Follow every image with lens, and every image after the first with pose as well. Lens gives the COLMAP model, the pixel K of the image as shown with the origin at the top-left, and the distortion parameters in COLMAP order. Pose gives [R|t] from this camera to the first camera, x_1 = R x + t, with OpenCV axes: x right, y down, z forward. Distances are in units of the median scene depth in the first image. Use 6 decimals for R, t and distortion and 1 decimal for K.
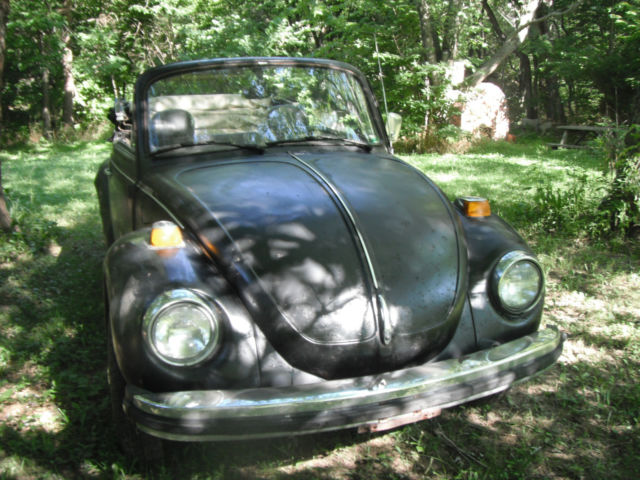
lens RADIAL K [[700.3, 0, 319.5], [0, 700.3, 219.6], [0, 0, 1]] dist [-0.246873, 0.117313]
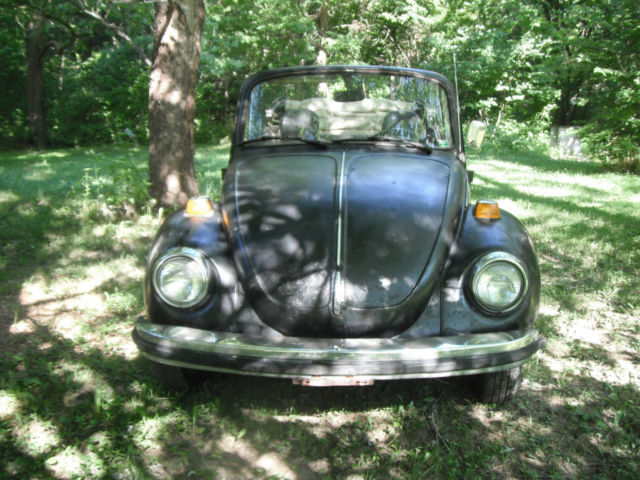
lens RADIAL K [[700.3, 0, 319.5], [0, 700.3, 219.6], [0, 0, 1]] dist [-0.246873, 0.117313]
pose [[0.920396, 0.091843, -0.380048, 0.420851], [-0.096382, 0.995319, 0.007113, 0.015711], [0.378922, 0.030083, 0.924940, -0.068079]]
